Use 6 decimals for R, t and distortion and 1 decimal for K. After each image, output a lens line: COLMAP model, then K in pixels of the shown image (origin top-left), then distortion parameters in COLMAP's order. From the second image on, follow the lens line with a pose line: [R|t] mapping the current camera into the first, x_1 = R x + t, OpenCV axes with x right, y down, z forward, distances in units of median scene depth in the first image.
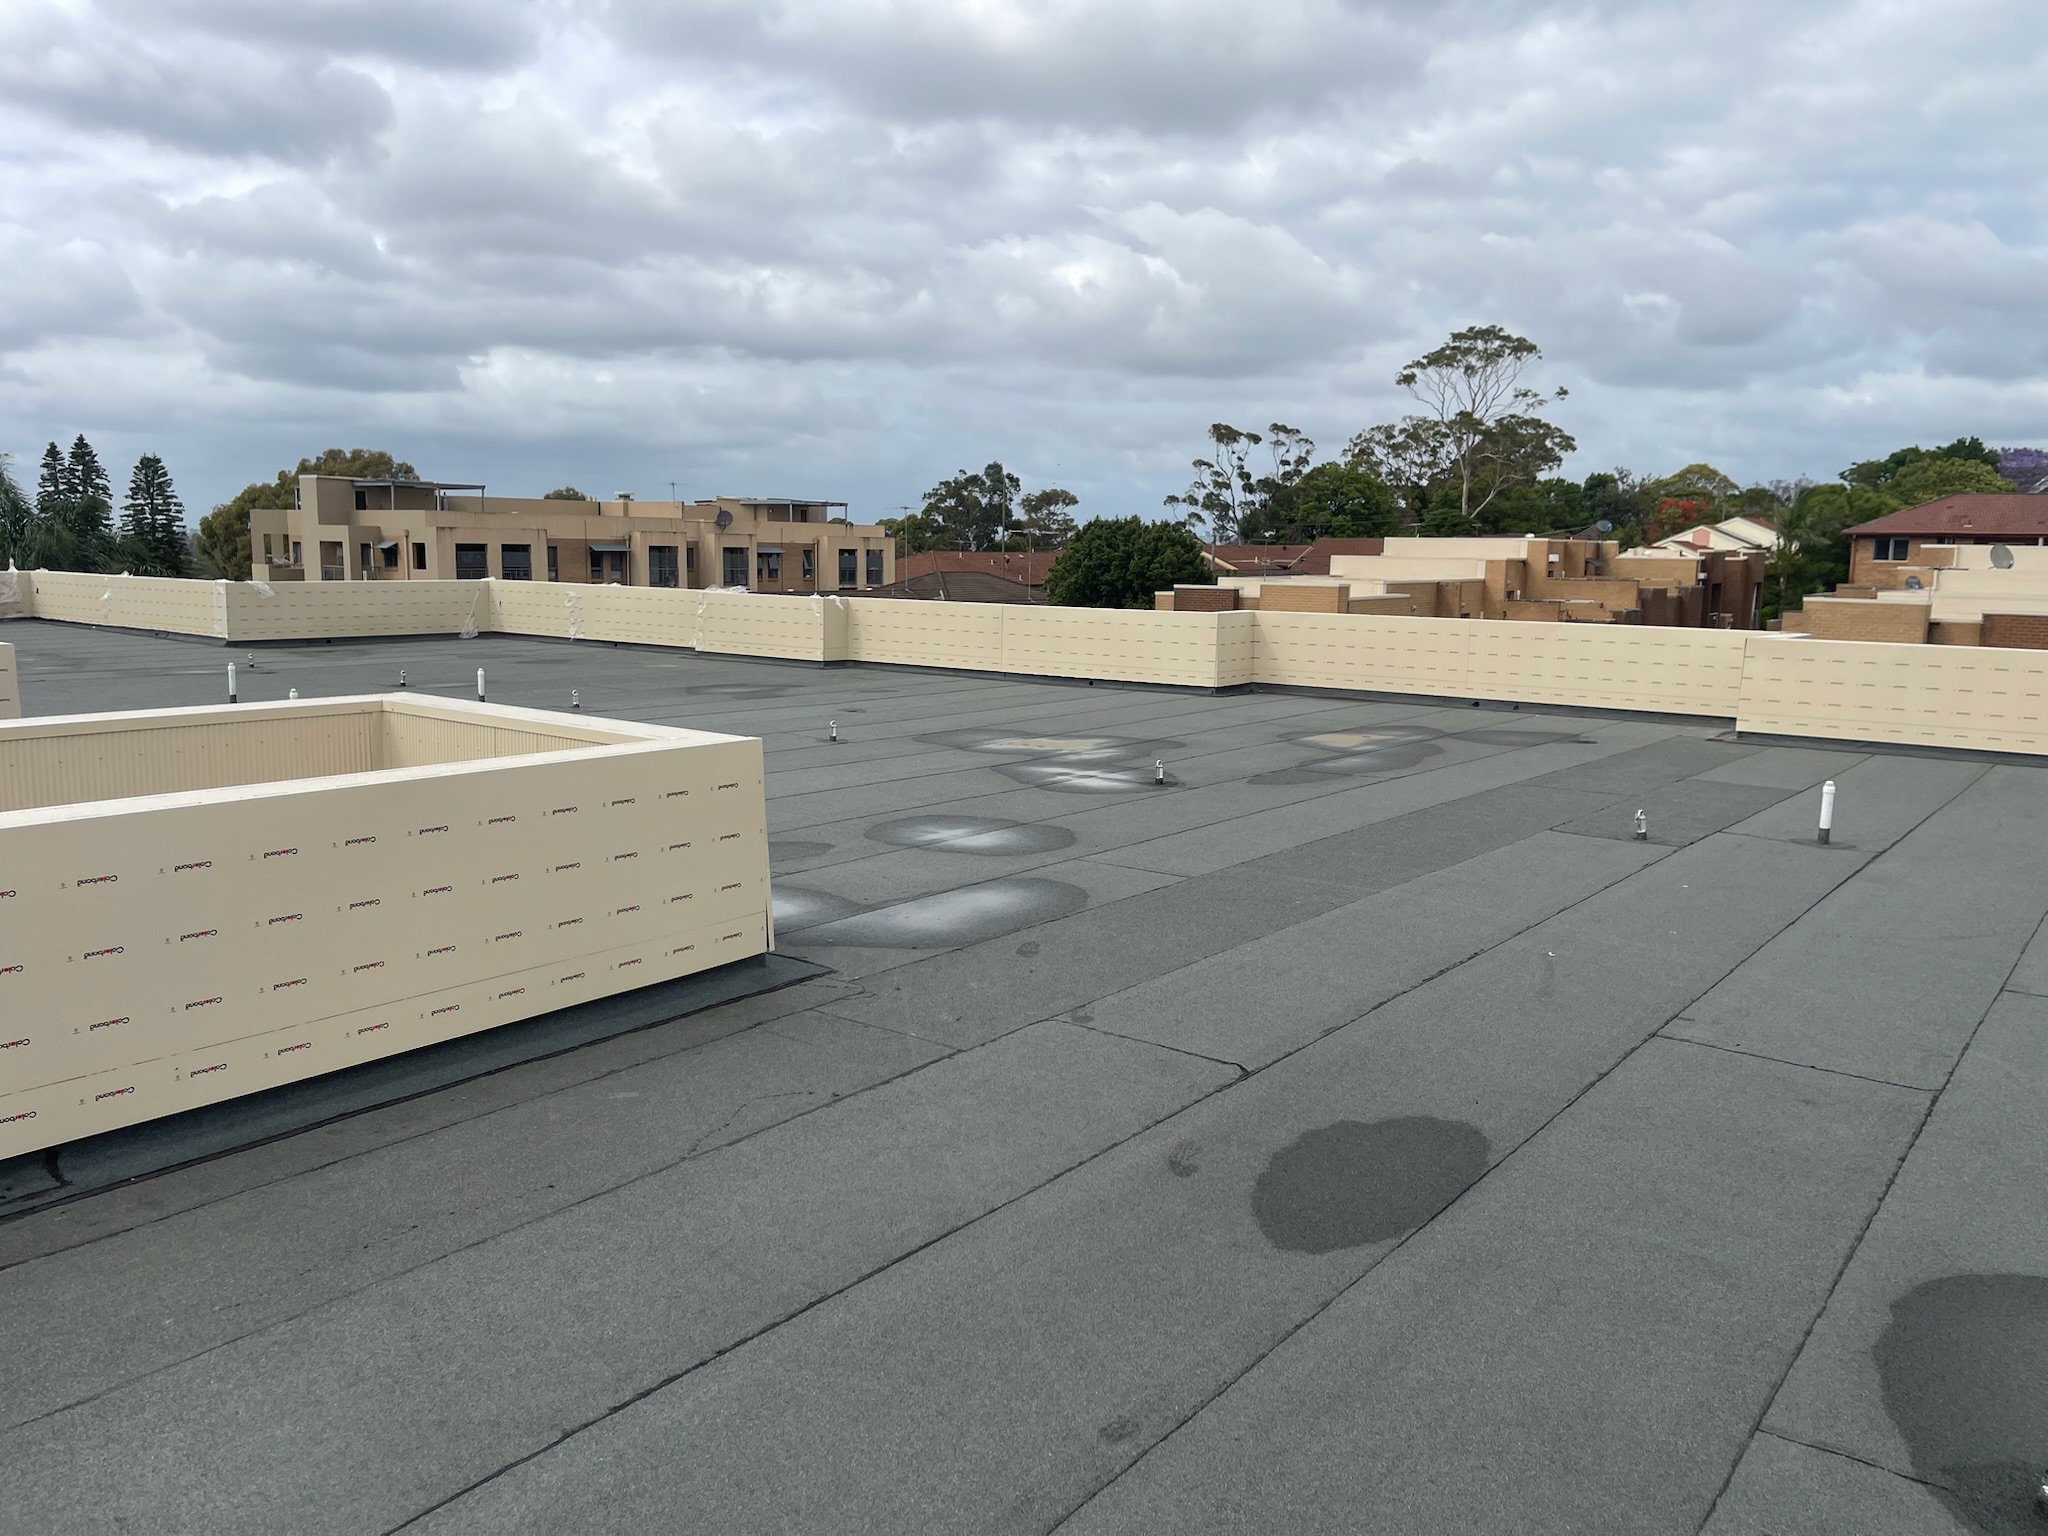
lens RADIAL K [[1525.9, 0, 1024.8], [0, 1525.9, 773.8], [0, 0, 1]] dist [0.066629, -0.093001]
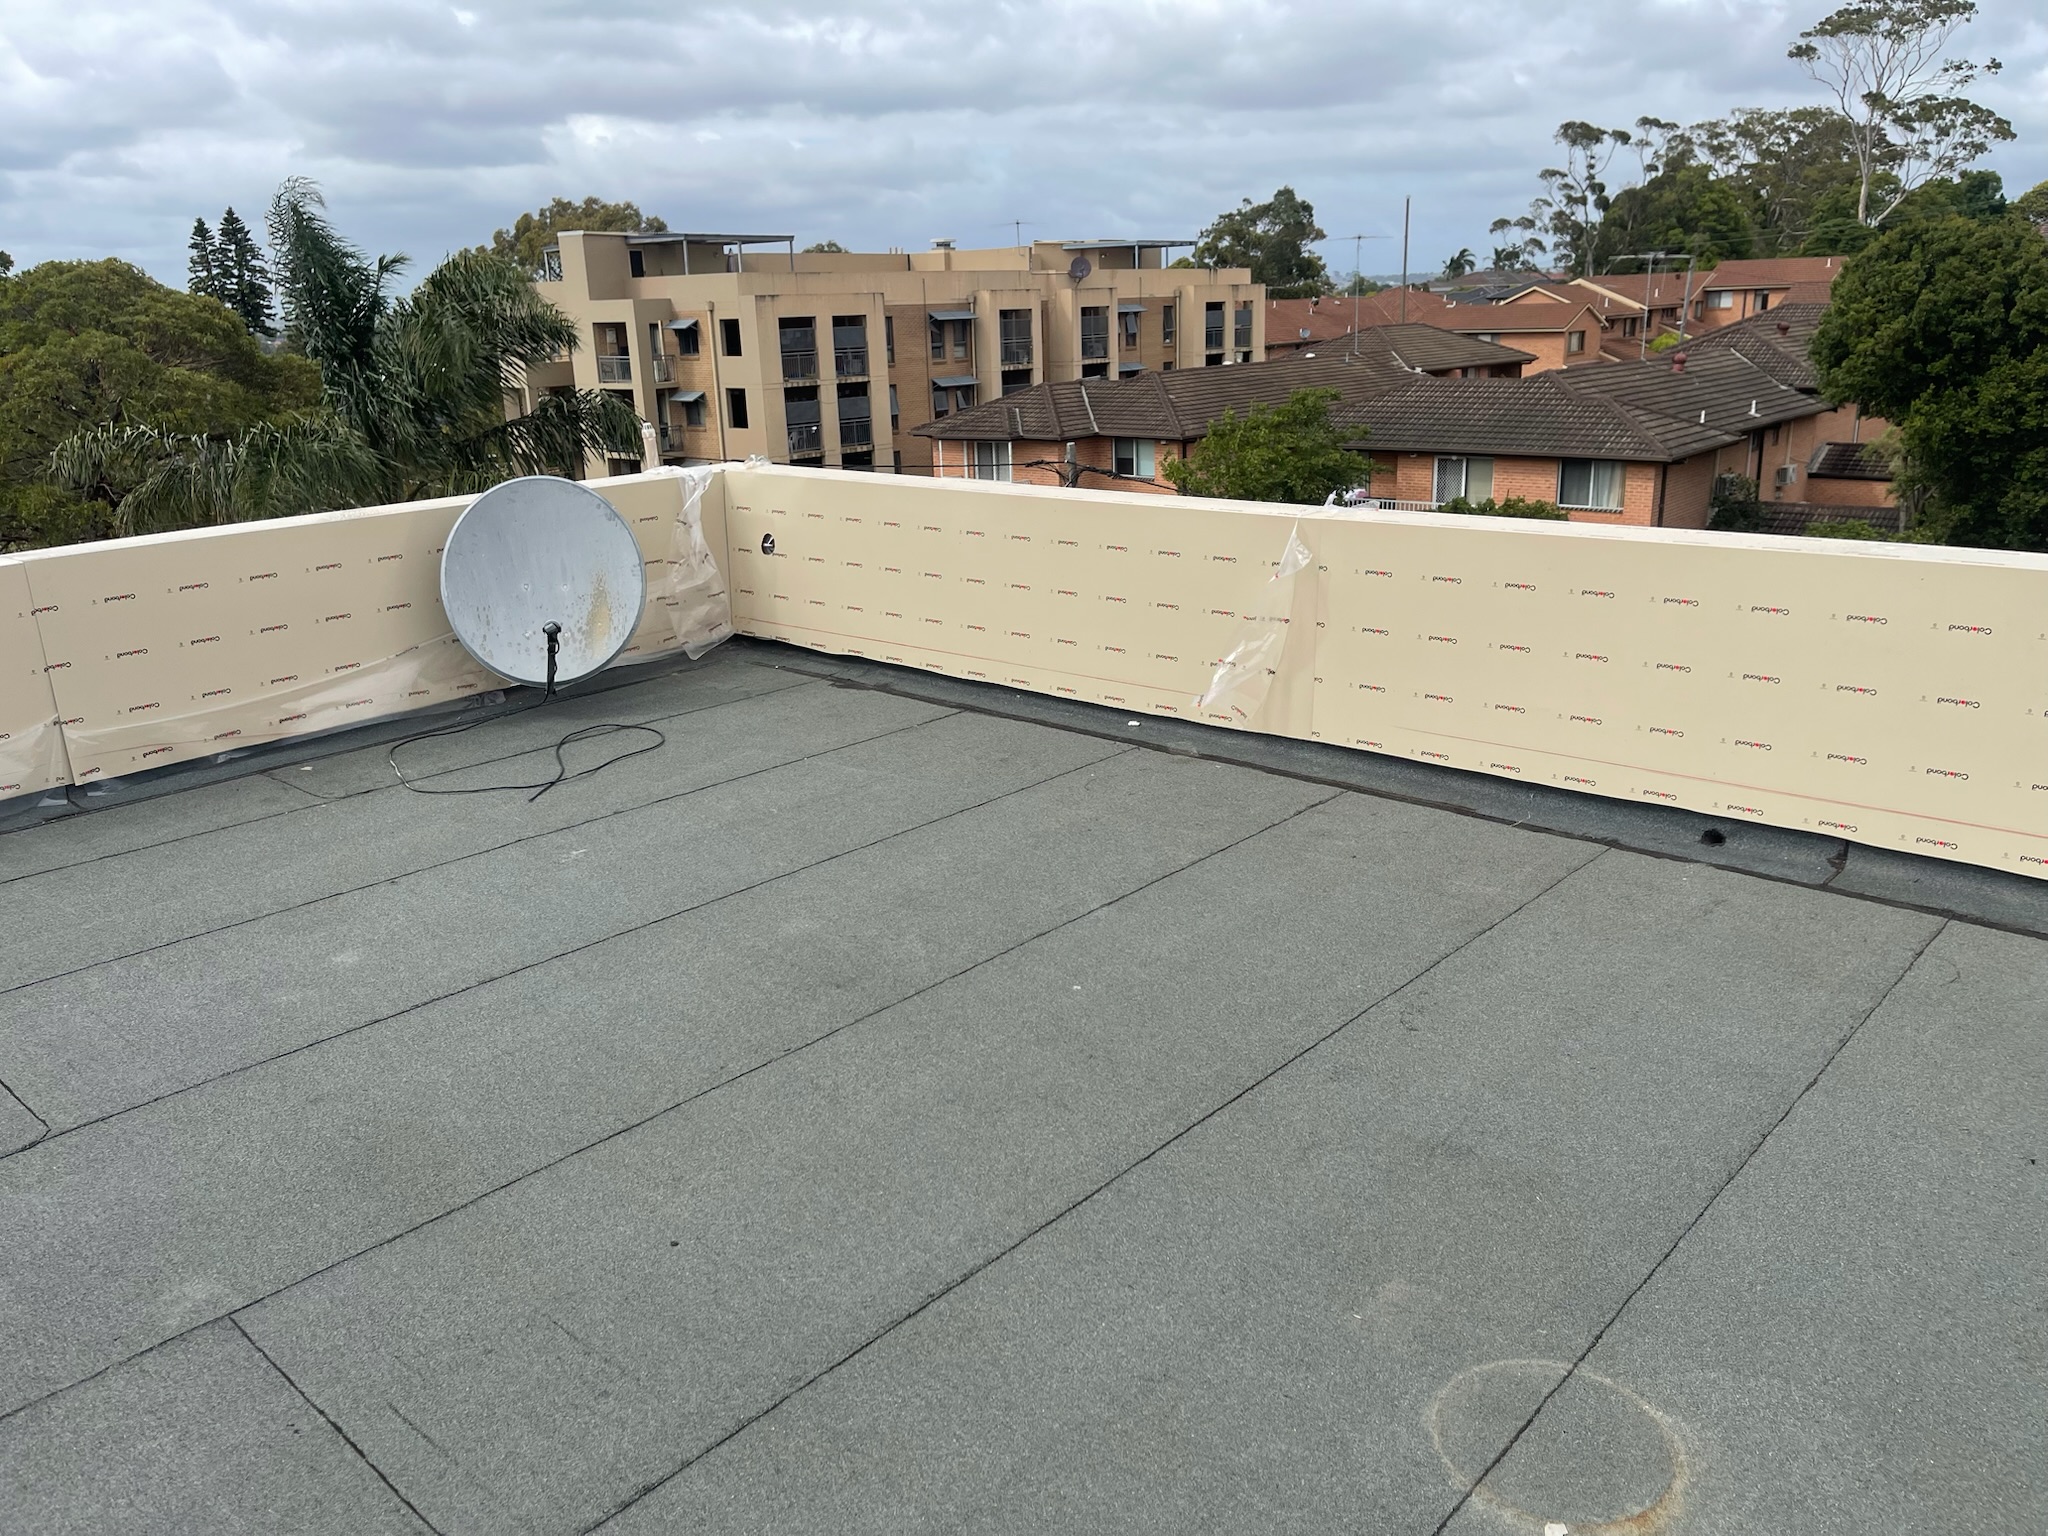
lens RADIAL K [[1525.9, 0, 1023.9], [0, 1525.9, 763.7], [0, 0, 1]] dist [0.066629, -0.093001]
pose [[0.996620, -0.021372, -0.079318, -0.110202], [0.032626, 0.989123, 0.143424, -0.022524], [0.075390, -0.145527, 0.986478, 0.141940]]
